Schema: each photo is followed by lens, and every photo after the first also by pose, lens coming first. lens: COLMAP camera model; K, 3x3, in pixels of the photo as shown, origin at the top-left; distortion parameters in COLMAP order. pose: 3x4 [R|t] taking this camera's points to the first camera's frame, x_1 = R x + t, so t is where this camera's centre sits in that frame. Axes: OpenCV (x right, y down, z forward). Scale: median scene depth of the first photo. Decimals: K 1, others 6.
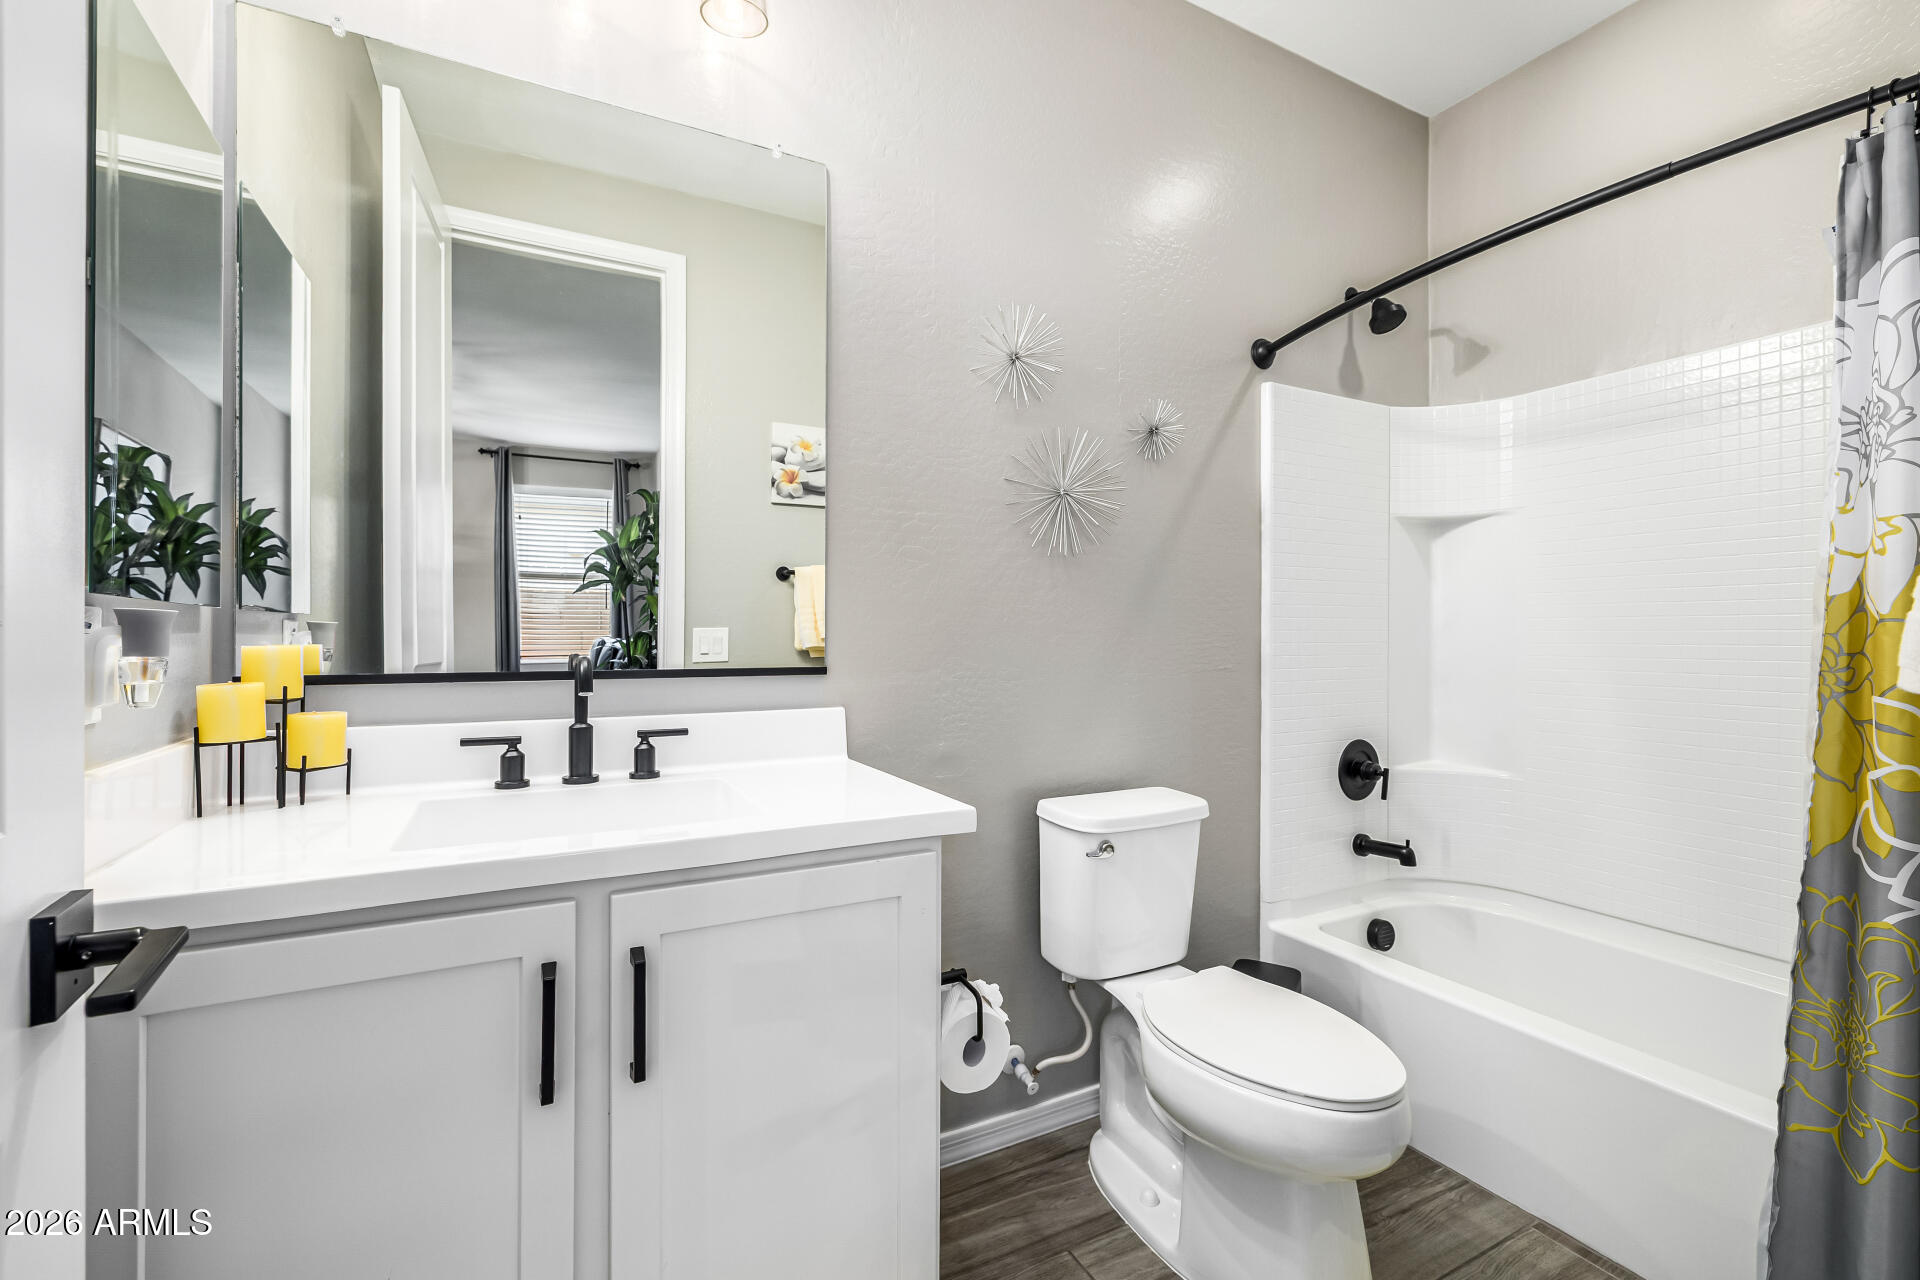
lens RADIAL K [[811.5, 0, 955.6], [0, 811.5, 637.9], [0, 0, 1]] dist [0.000694, -0.000287]
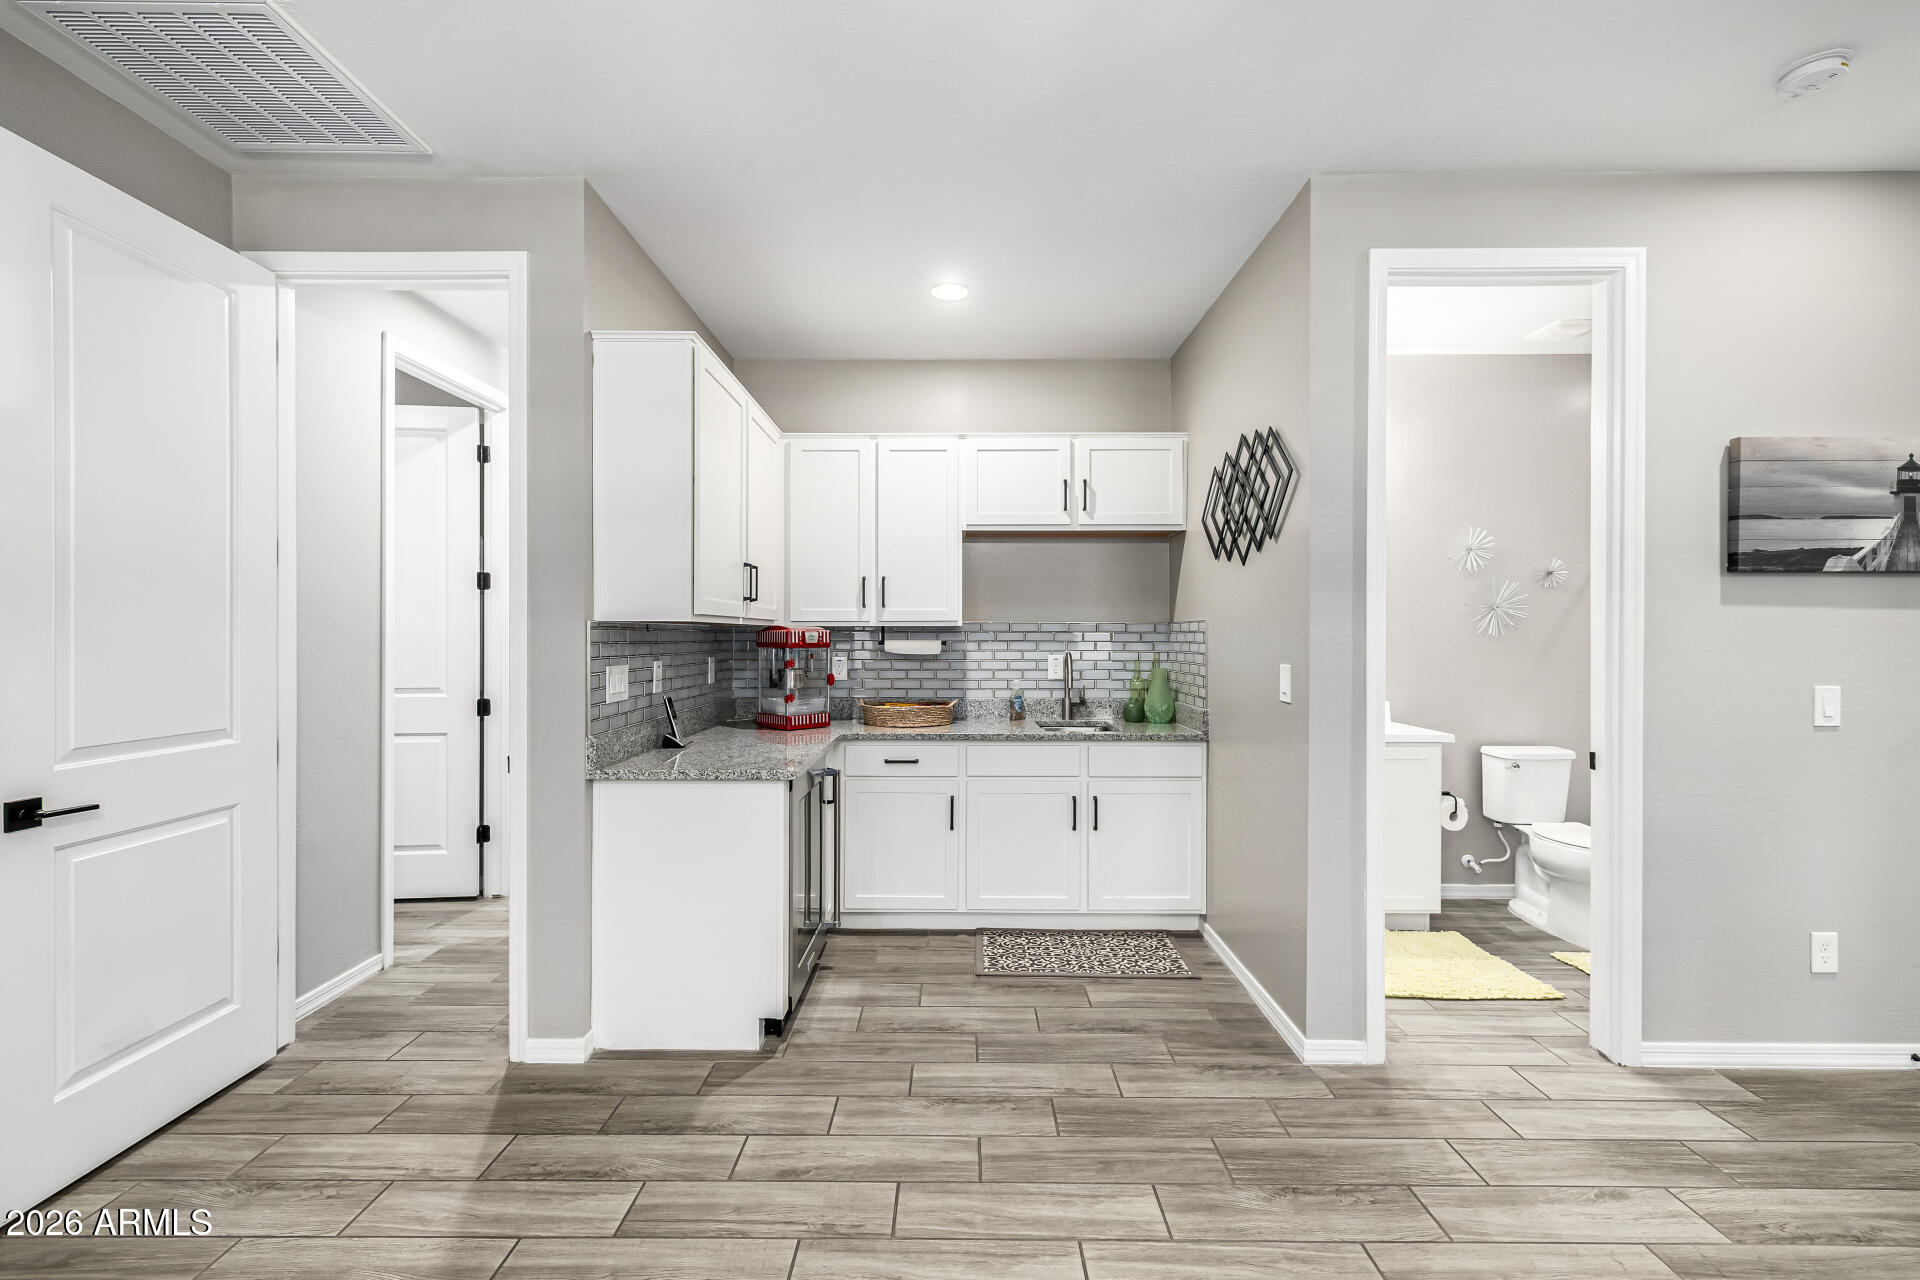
lens RADIAL K [[811.5, 0, 947.3], [0, 811.5, 632.4], [0, 0, 1]] dist [0.000694, -0.000287]
pose [[0.878920, 0.000888, -0.476968, -0.132373], [-0.000439, 0.999999, 0.001053, -0.122563], [0.476968, -0.000716, 0.878920, -1.748497]]
